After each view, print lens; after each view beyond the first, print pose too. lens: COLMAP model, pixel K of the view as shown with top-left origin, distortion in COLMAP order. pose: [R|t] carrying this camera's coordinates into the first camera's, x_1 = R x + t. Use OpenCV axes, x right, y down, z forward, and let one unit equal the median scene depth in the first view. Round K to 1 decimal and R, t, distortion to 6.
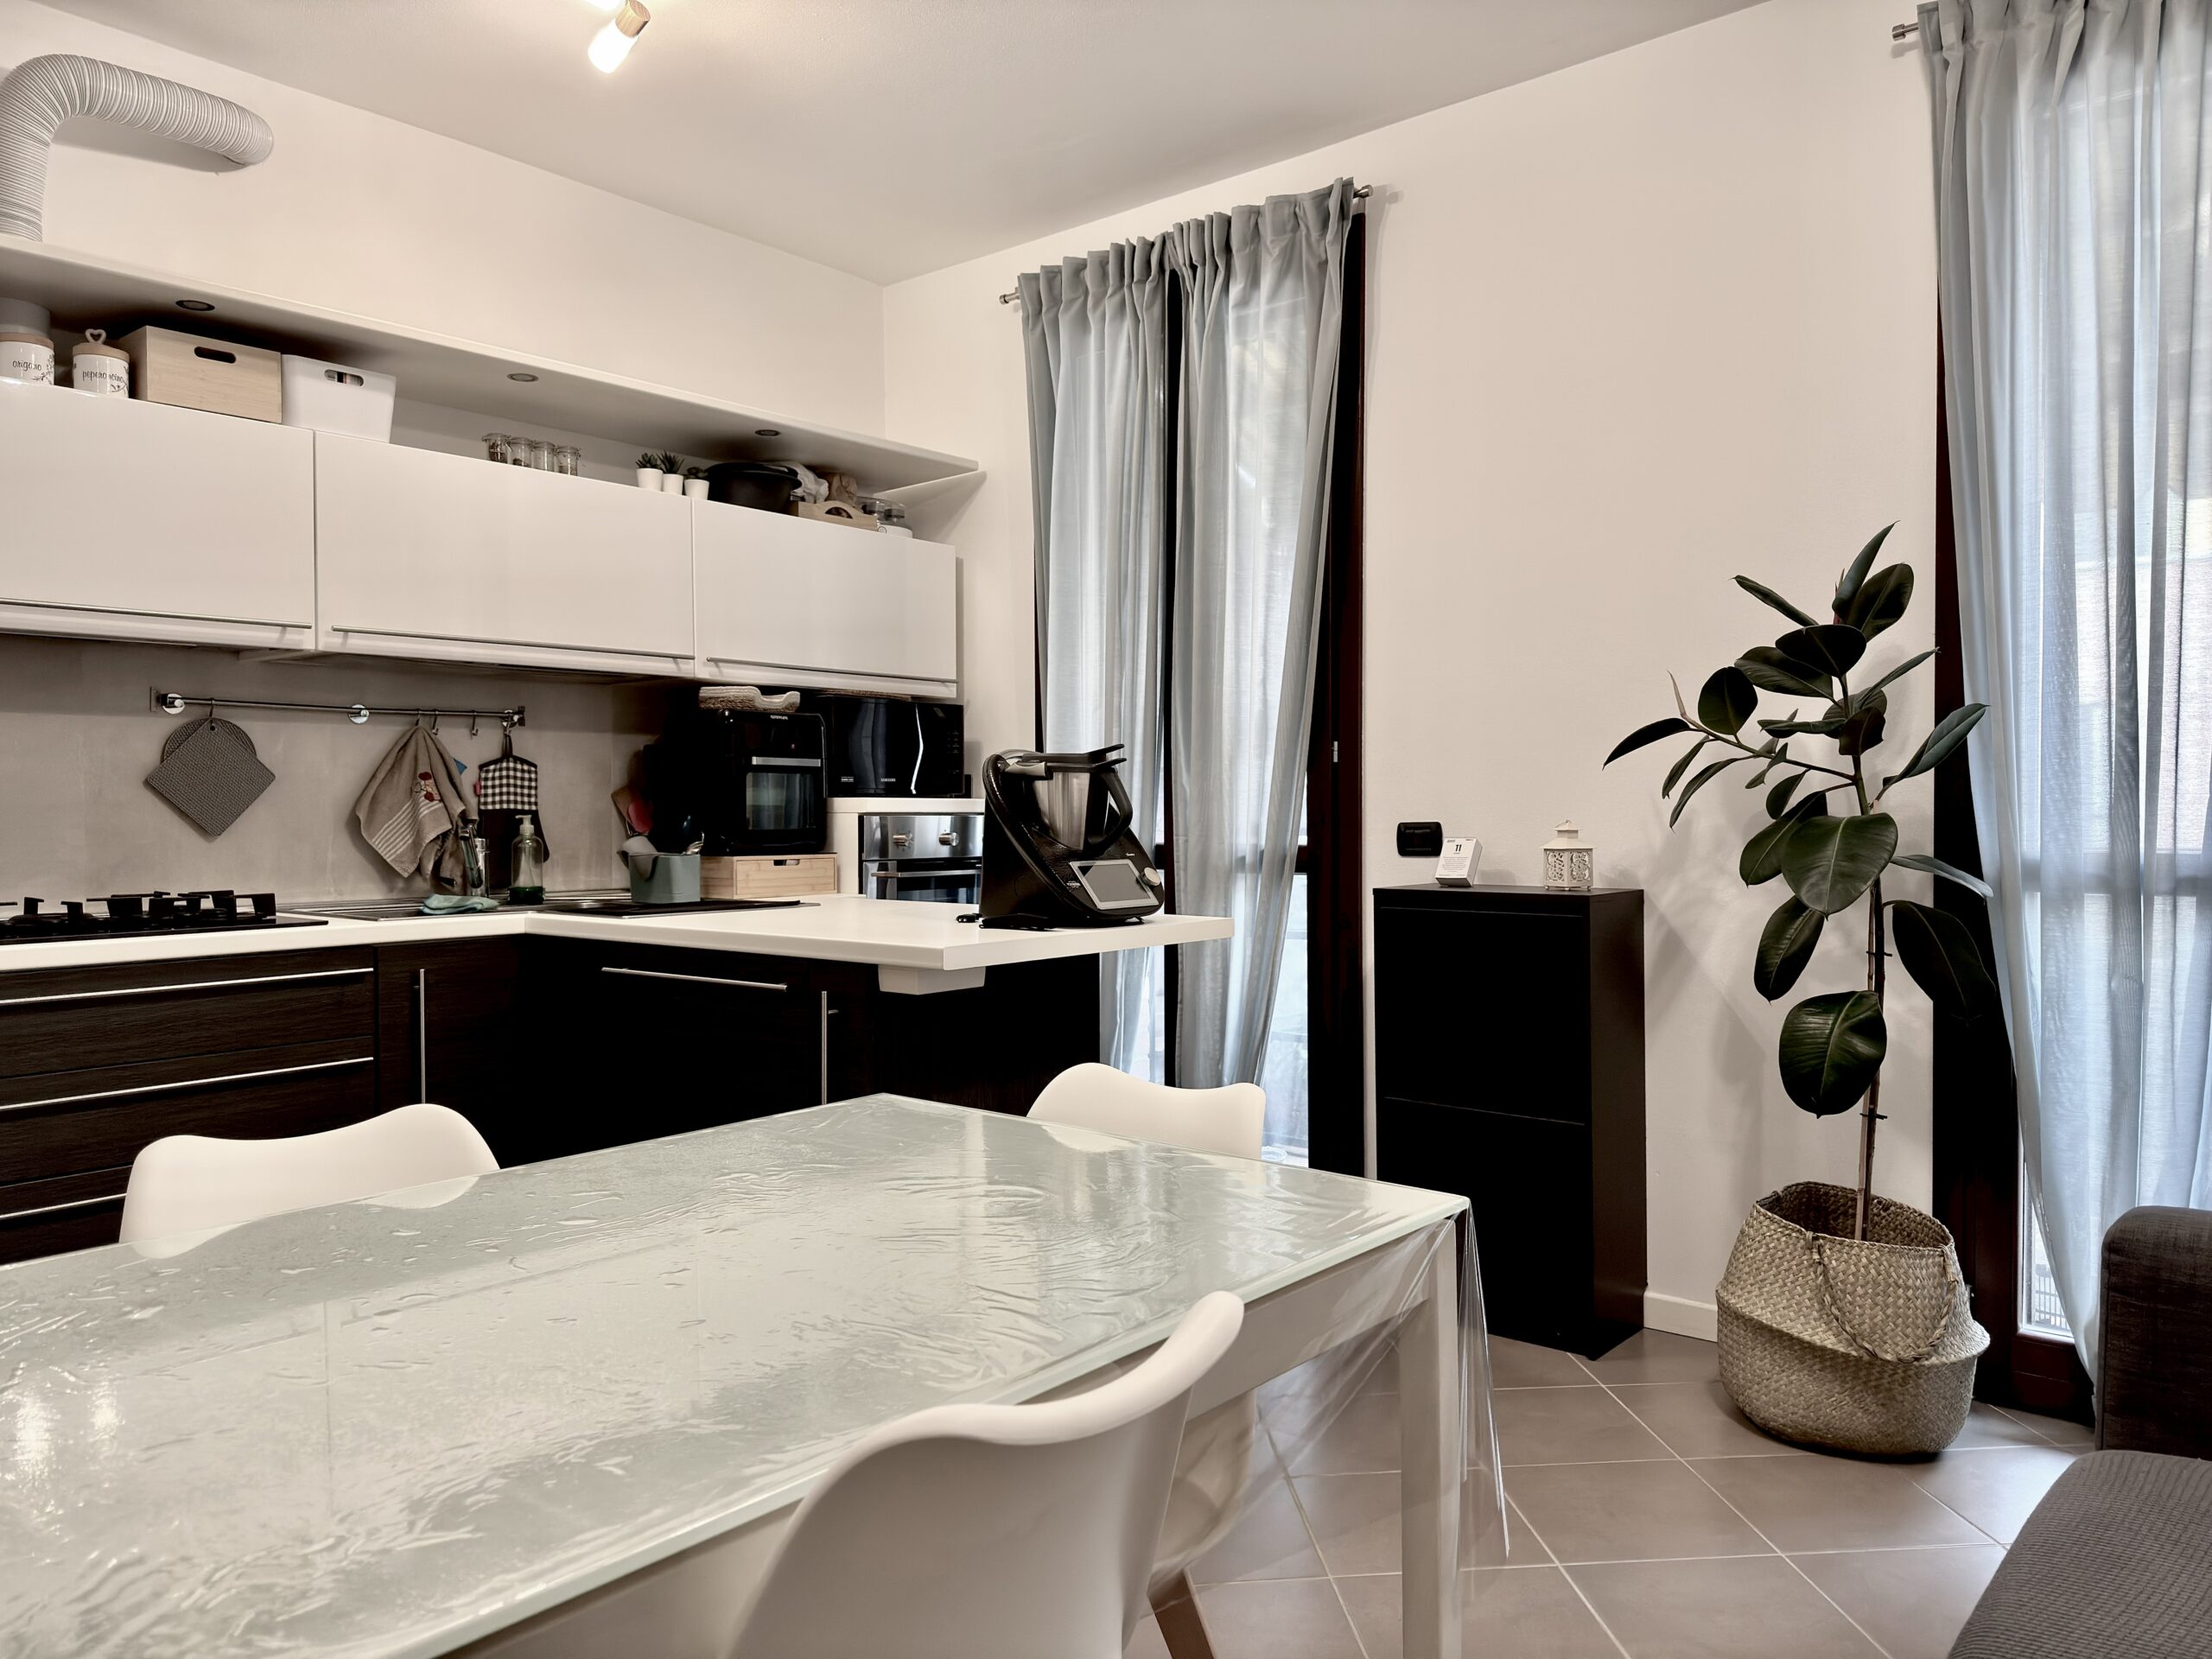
lens RADIAL K [[1559.4, 0, 1114.9], [0, 1559.4, 834.5], [0, 0, 1]] dist [0.089490, -0.122036]
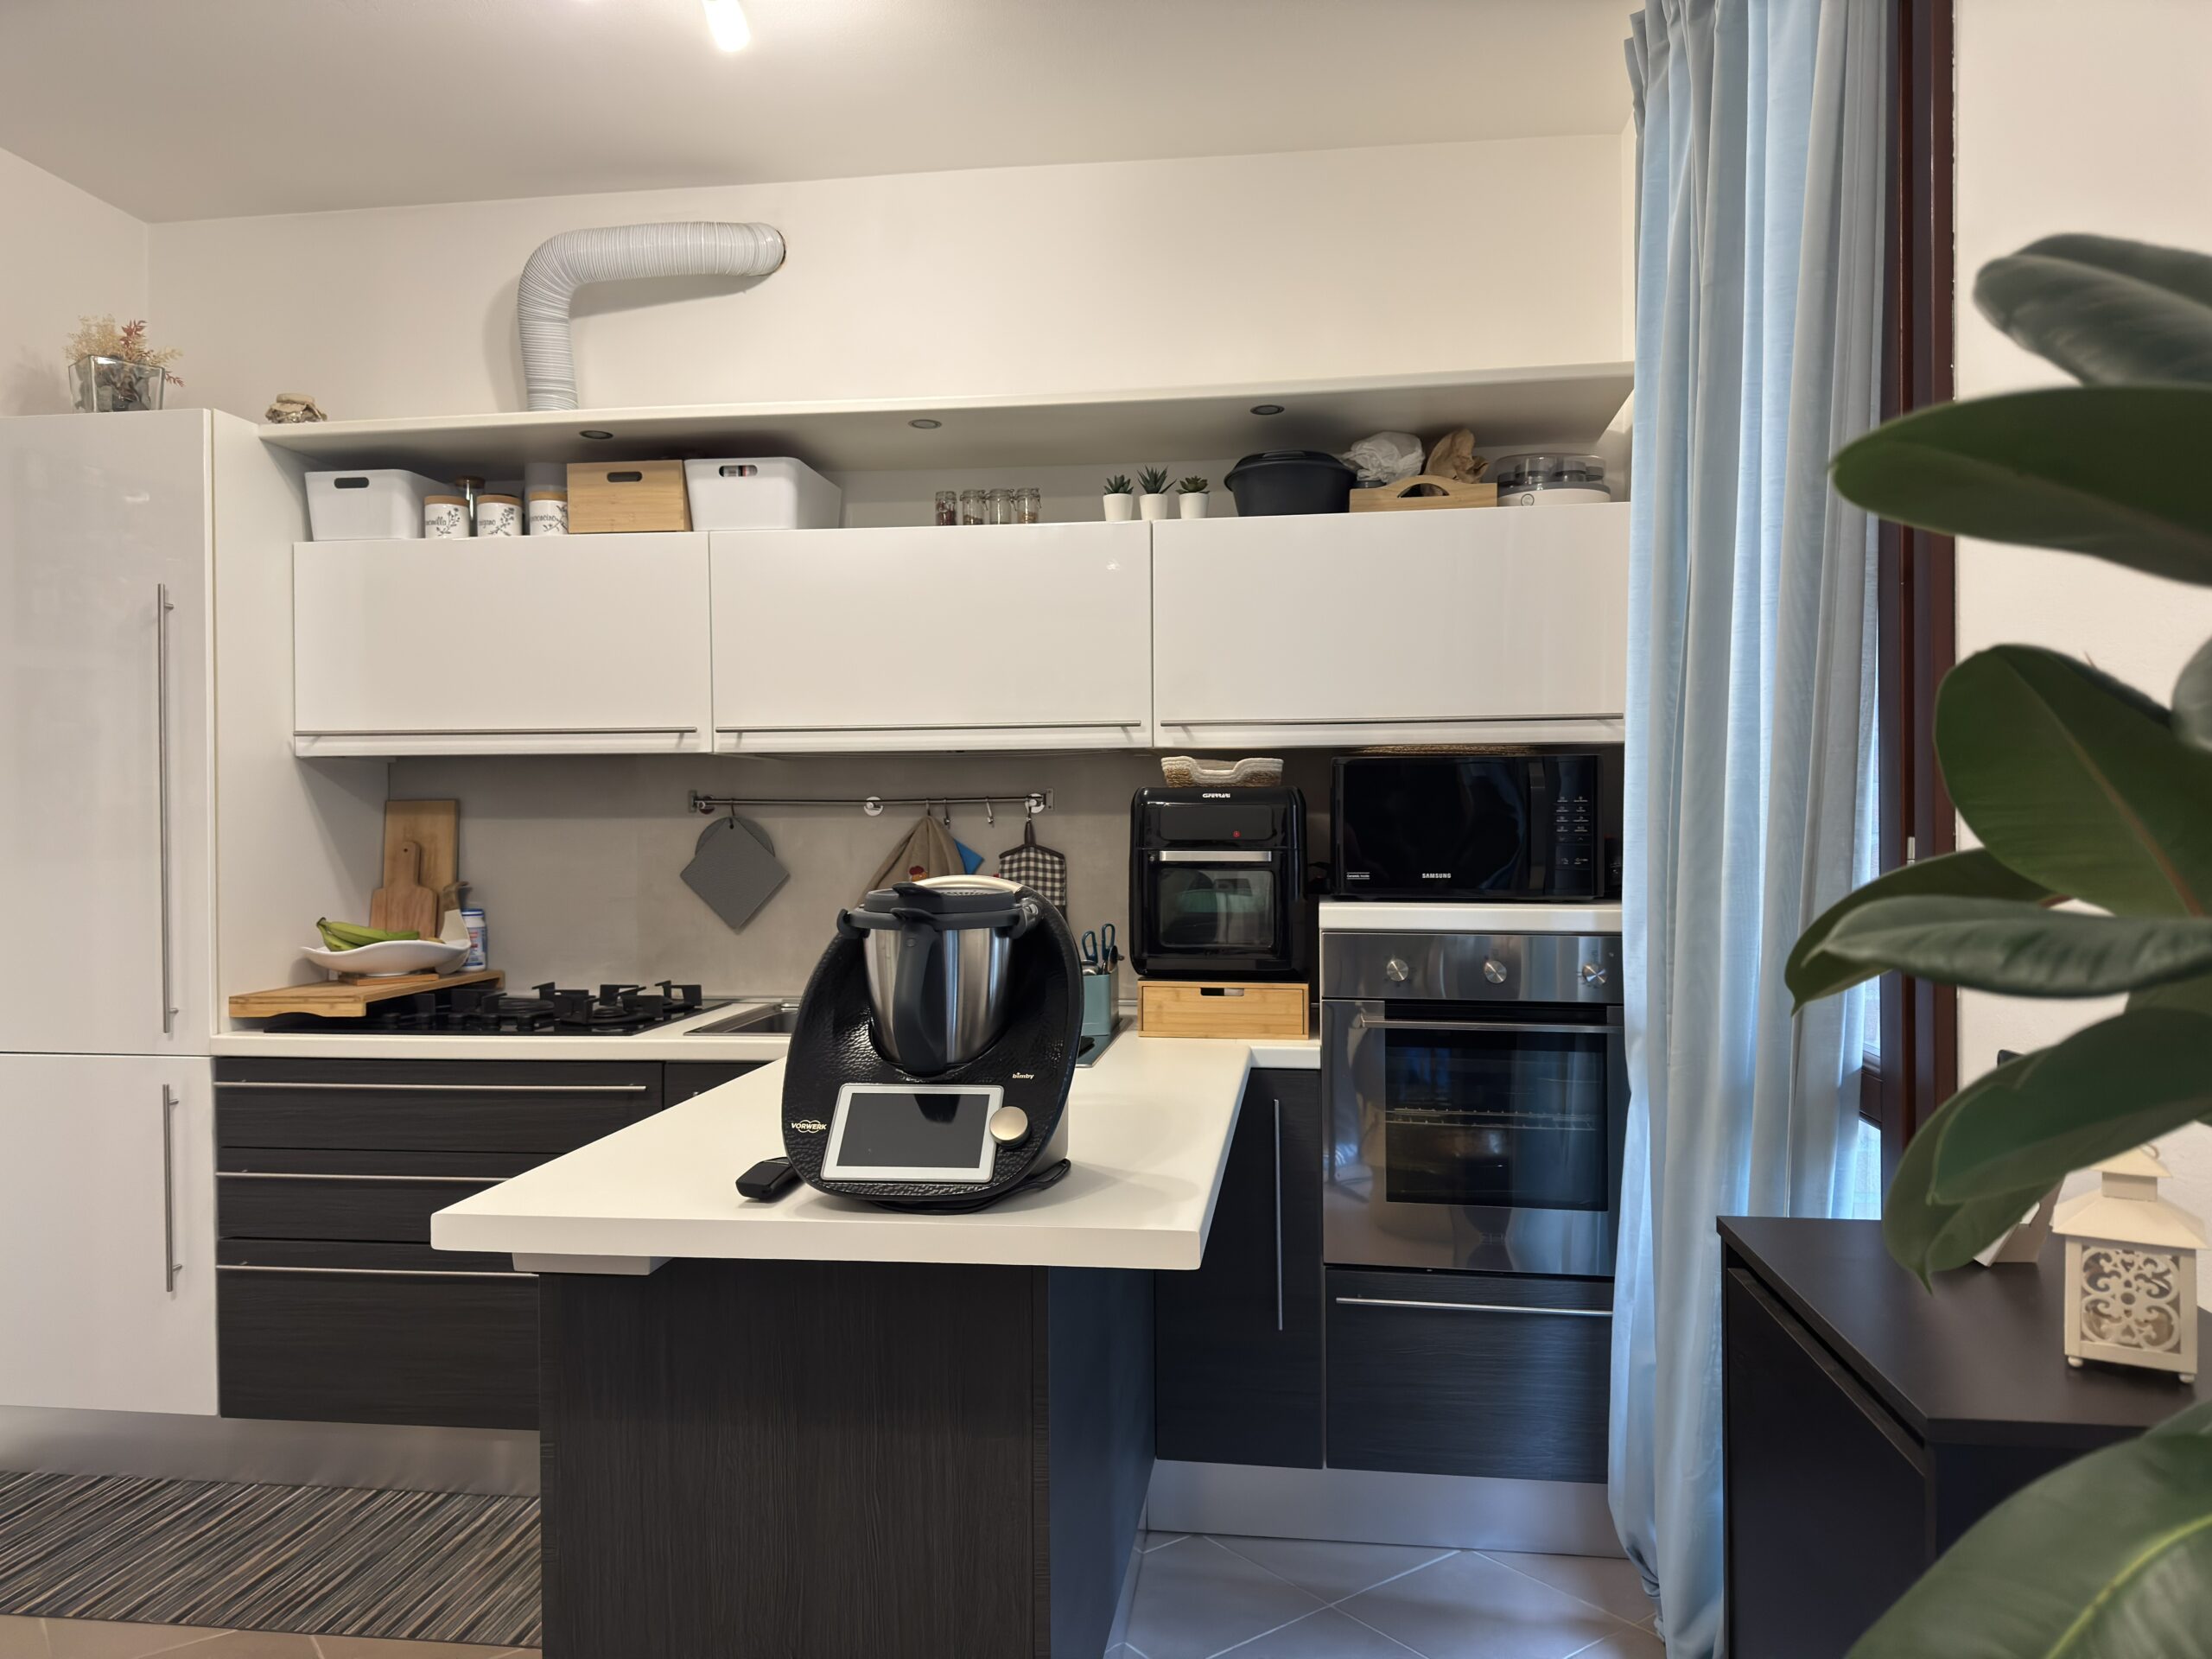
lens RADIAL K [[1547.7, 0, 1109.8], [0, 1547.7, 834.0], [0, 0, 1]] dist [0.095744, -0.119819]
pose [[0.540672, 0.007121, -0.841204, 0.400667], [-0.012093, 0.999927, 0.000691, -0.060427], [0.841147, 0.009799, 0.540718, 0.597056]]
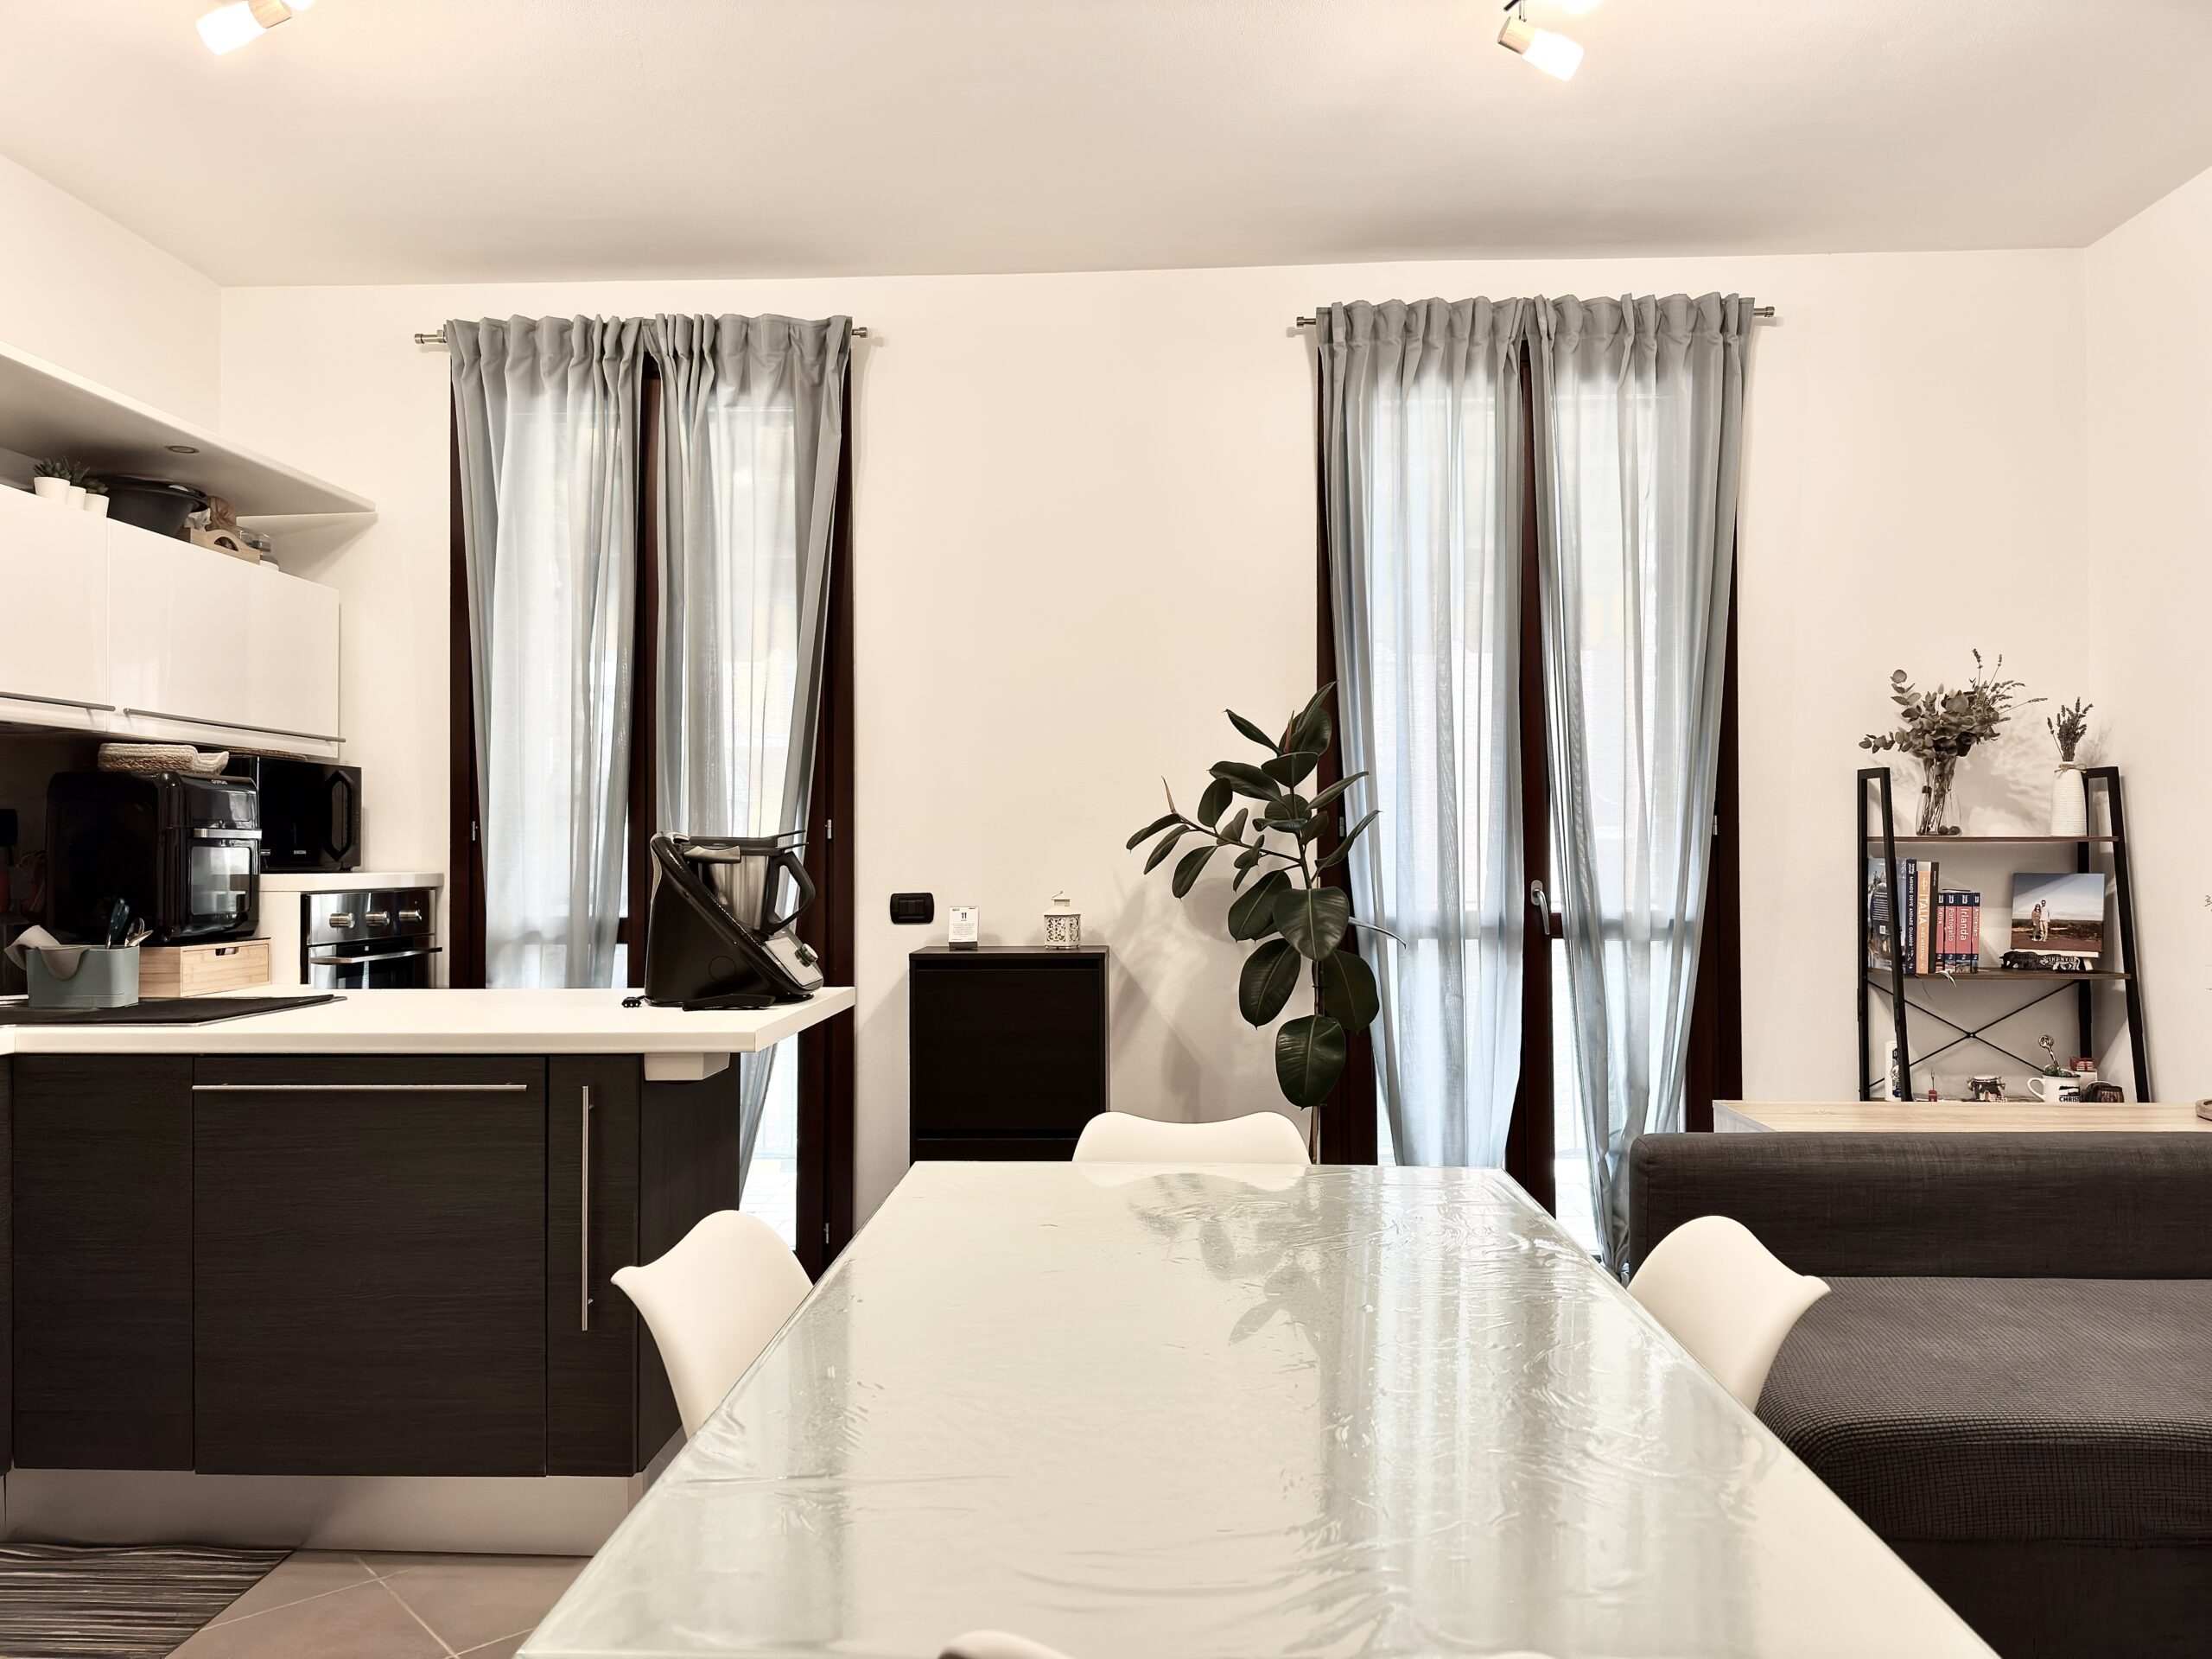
lens RADIAL K [[1557.5, 0, 1099.3], [0, 1557.5, 835.9], [0, 0, 1]] dist [0.080982, -0.106457]
pose [[0.794868, 0.006473, 0.606748, -0.380332], [0.011702, 0.999594, -0.025995, -0.018395], [-0.606669, 0.027763, 0.794469, 0.020467]]
